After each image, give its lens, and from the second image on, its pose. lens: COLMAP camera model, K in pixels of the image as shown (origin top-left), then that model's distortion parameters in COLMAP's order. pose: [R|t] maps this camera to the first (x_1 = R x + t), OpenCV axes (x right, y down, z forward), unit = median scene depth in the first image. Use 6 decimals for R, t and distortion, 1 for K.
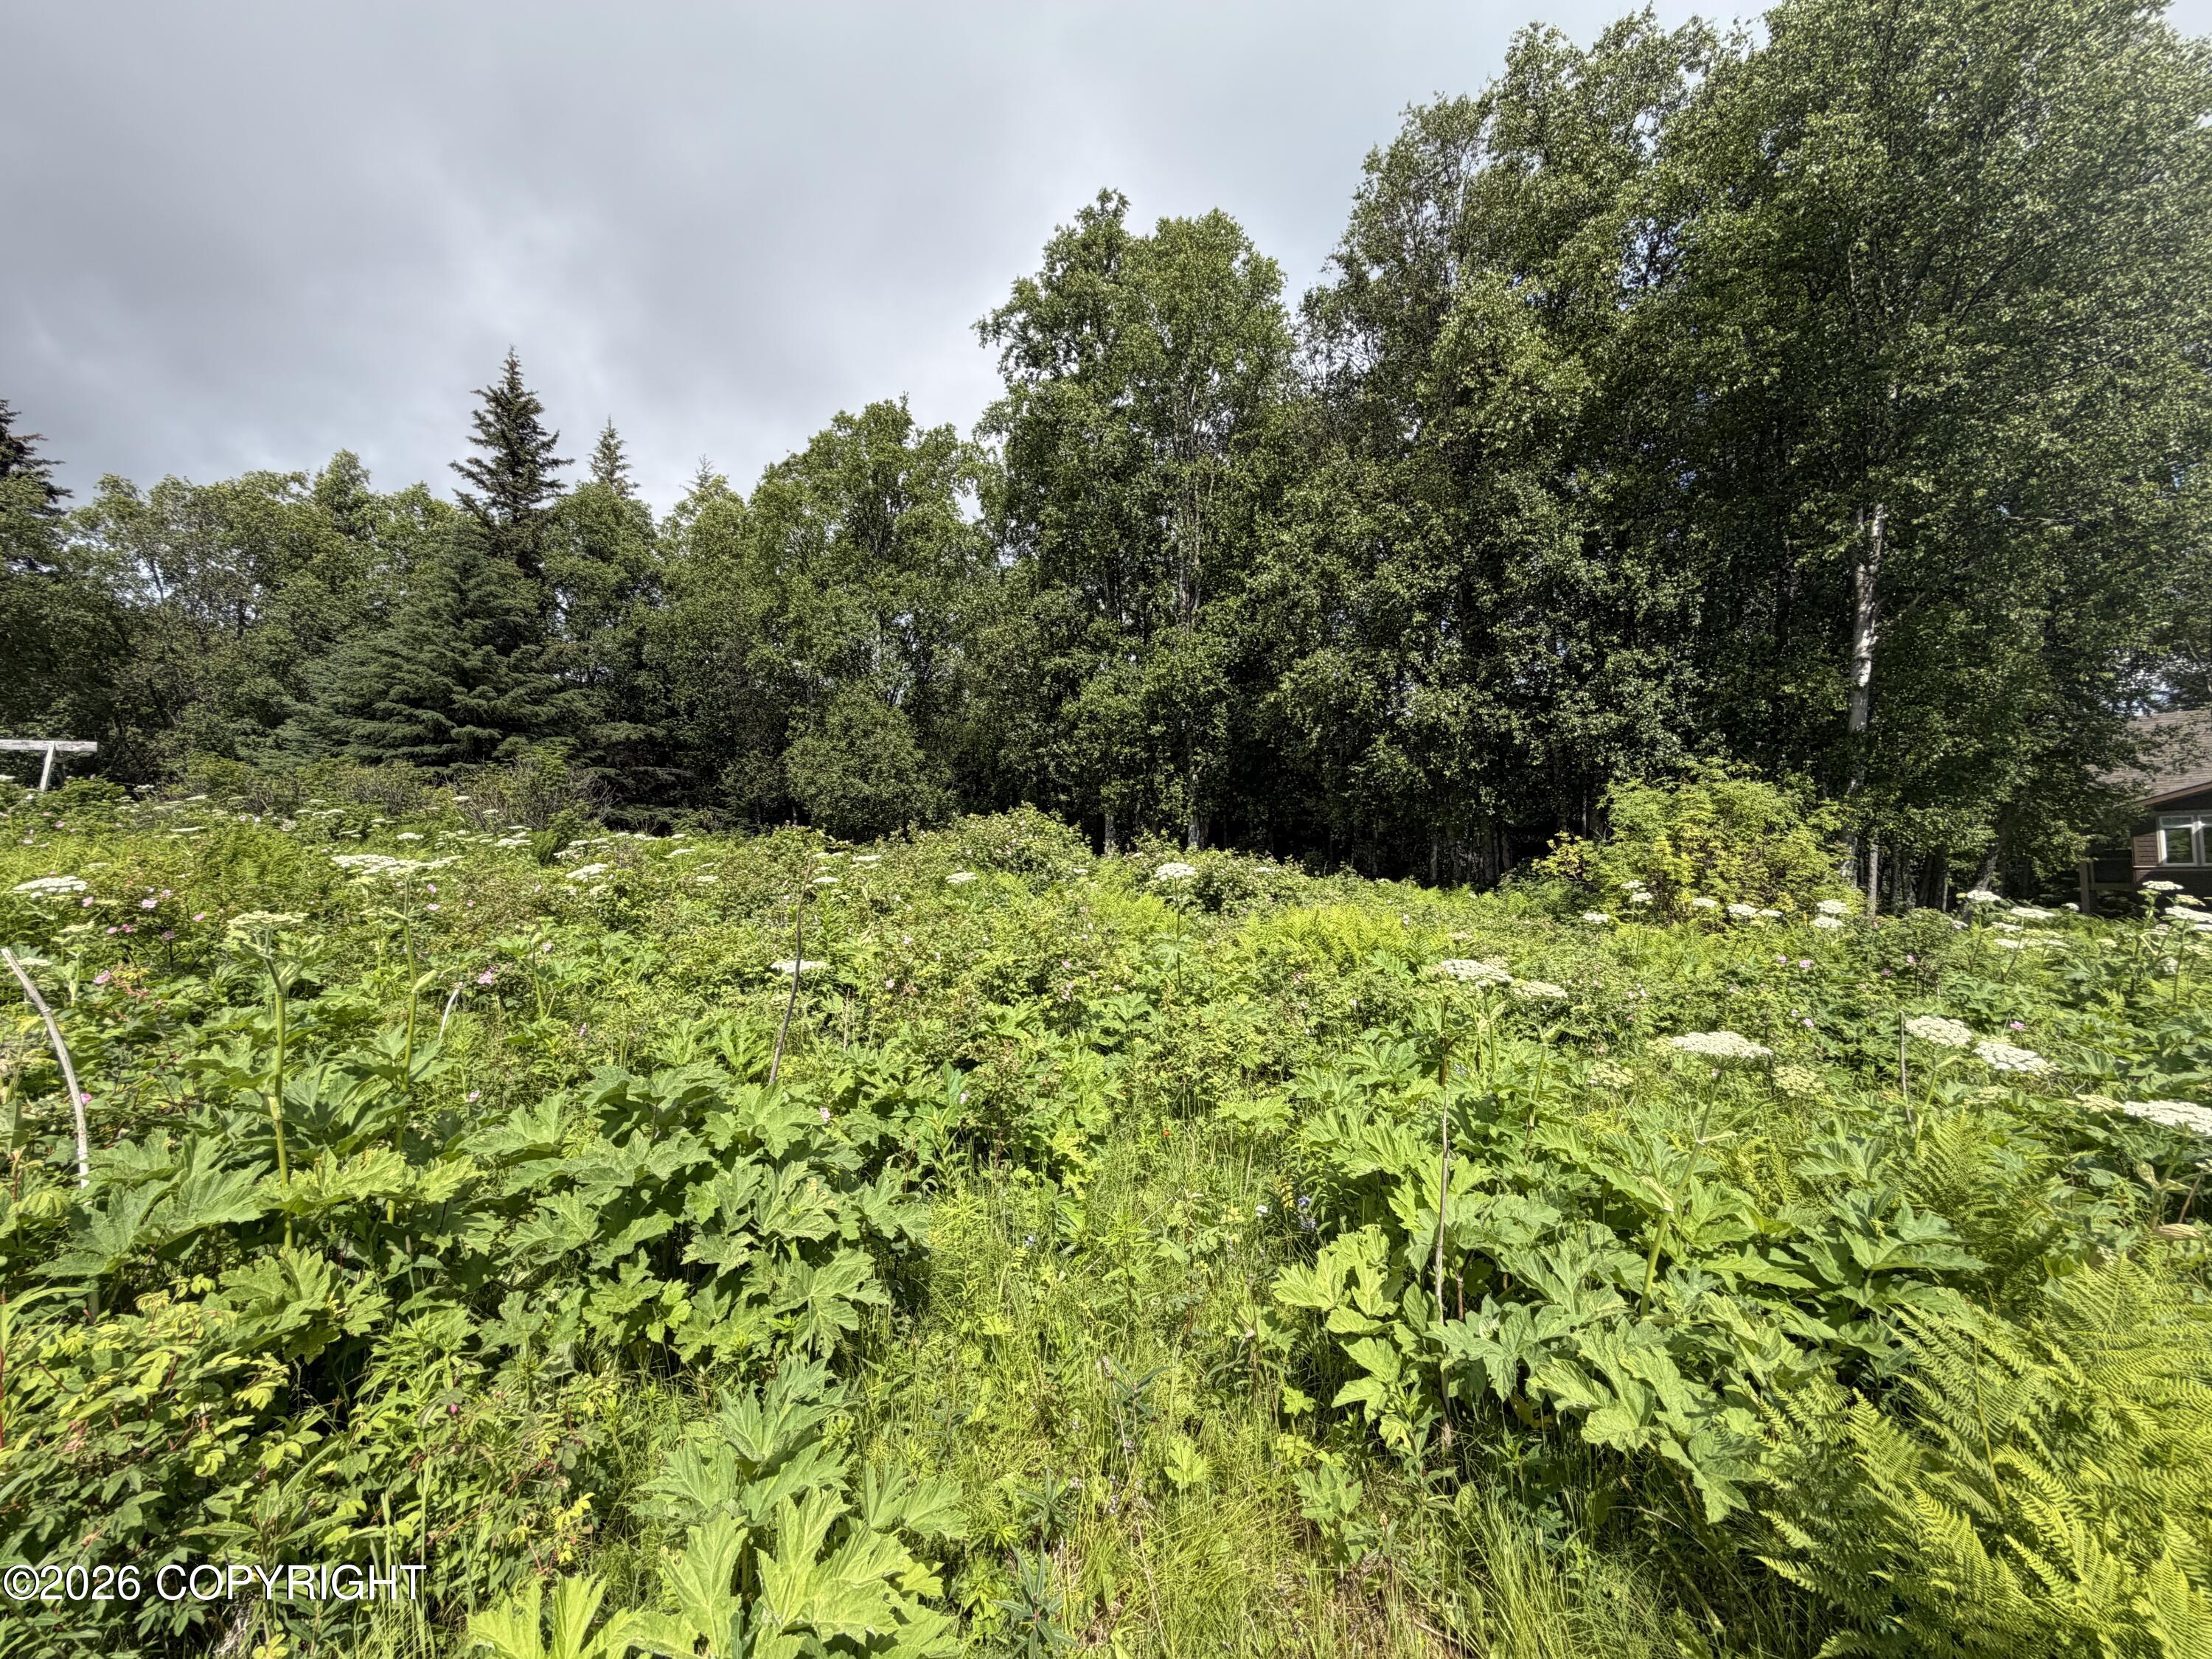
lens RADIAL K [[882.4, 0, 1096.1], [0, 882.4, 830.7], [0, 0, 1]] dist [0.004113, -0.000186]
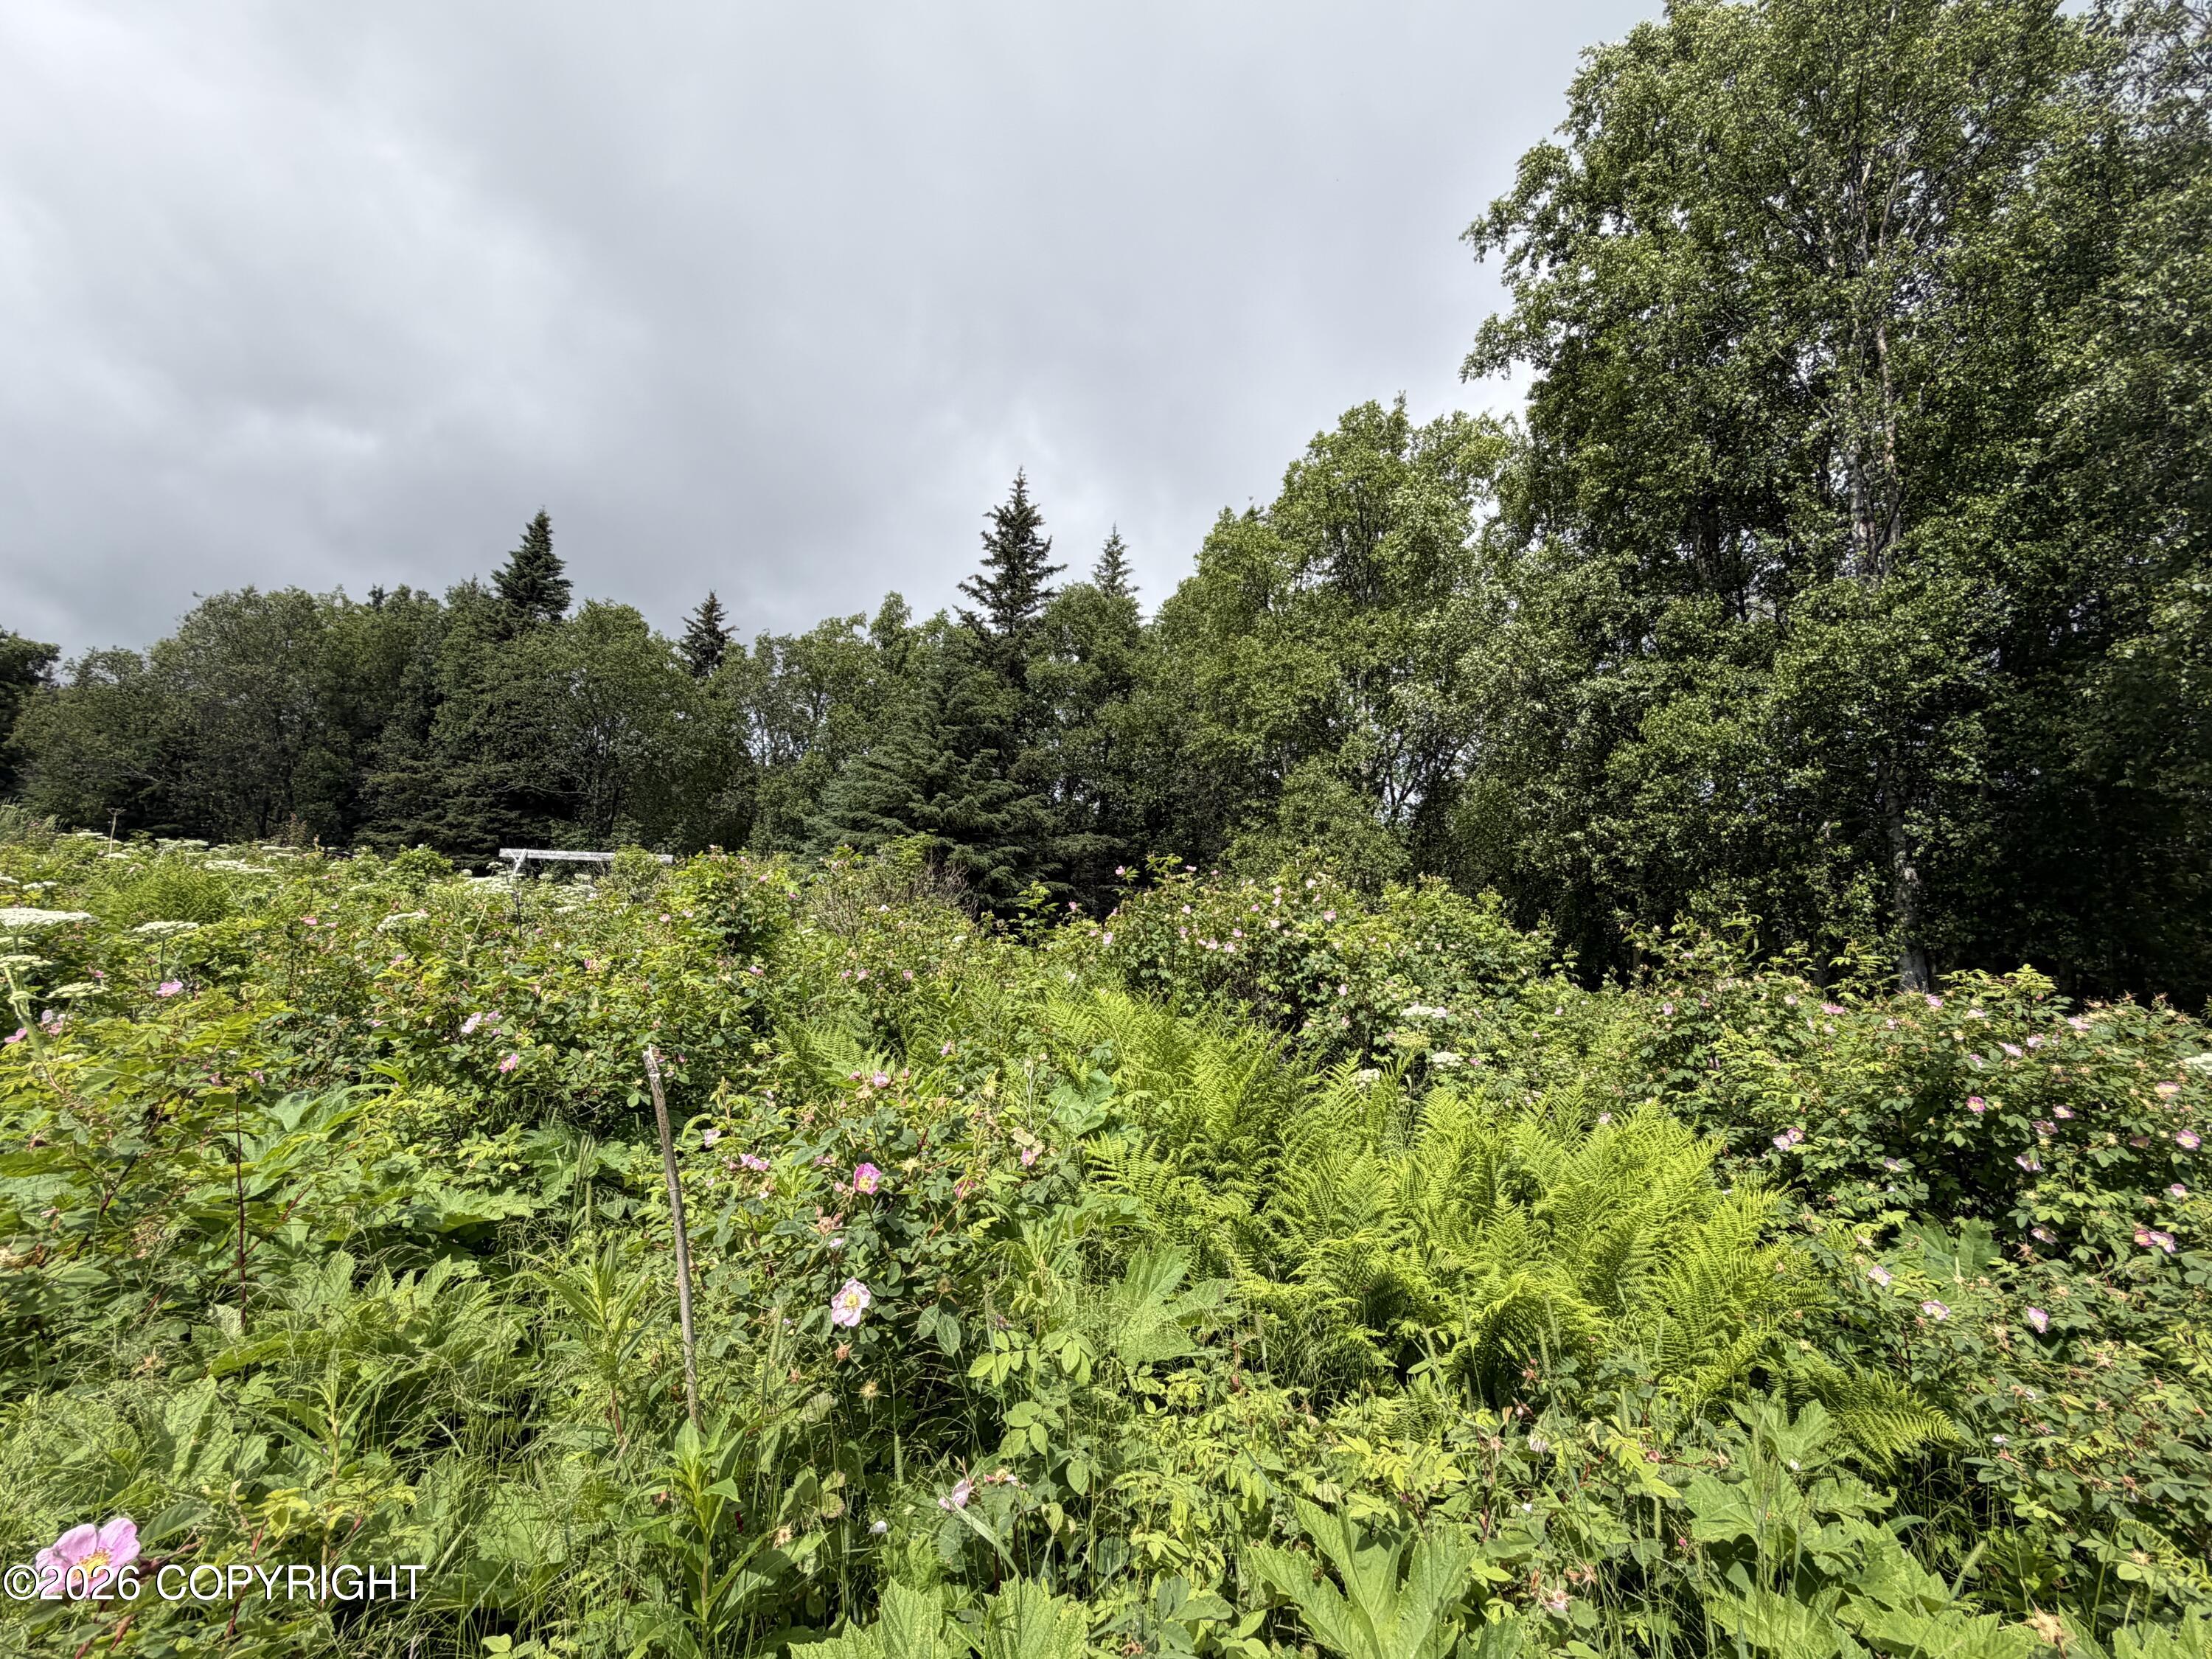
lens RADIAL K [[1001.5, 0, 1101.2], [0, 1001.5, 822.6], [0, 0, 1]] dist [0.003436, 0.001013]
pose [[0.838728, -0.032646, -0.543571, 0.036506], [-0.053905, 0.988321, -0.142532, 0.015297], [0.541876, 0.148847, 0.827173, 0.265044]]
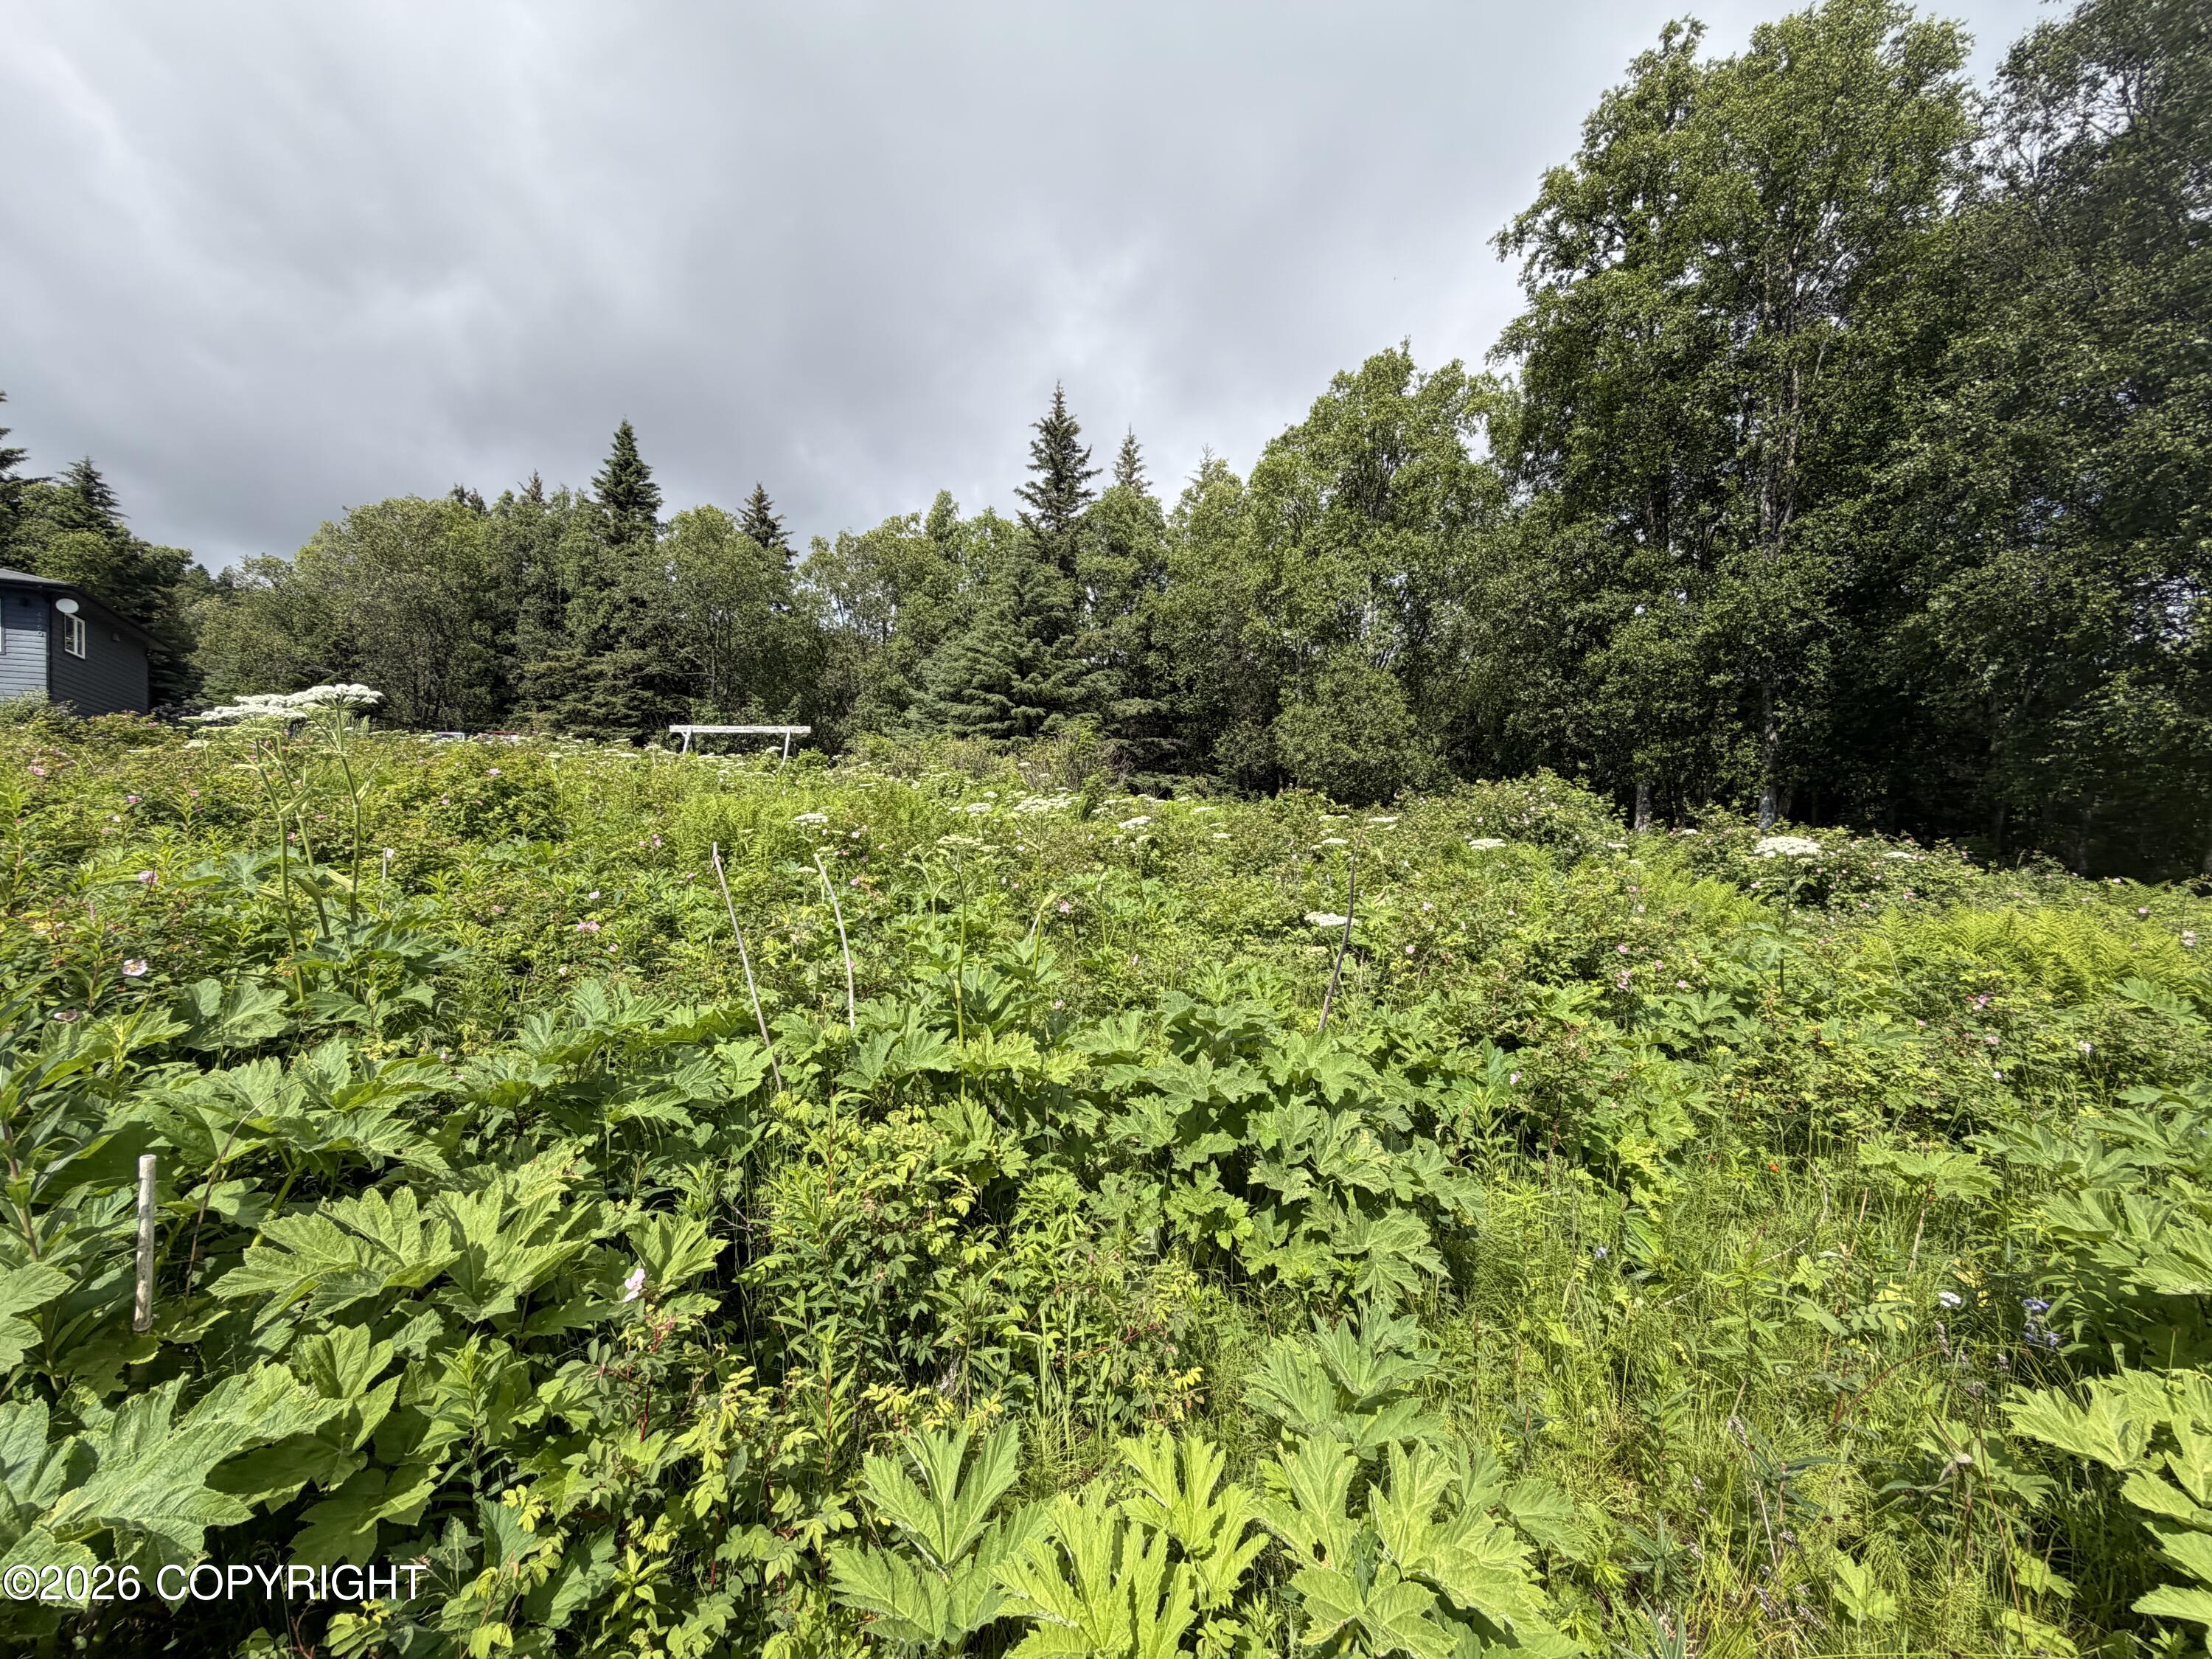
lens RADIAL K [[882.4, 0, 1097.5], [0, 882.4, 832.0], [0, 0, 1]] dist [0.004113, -0.000186]
pose [[0.864157, 0.036921, -0.501866, -0.010372], [-0.018724, 0.998973, 0.041253, 0.002619], [0.502874, -0.026252, 0.863961, 0.000233]]
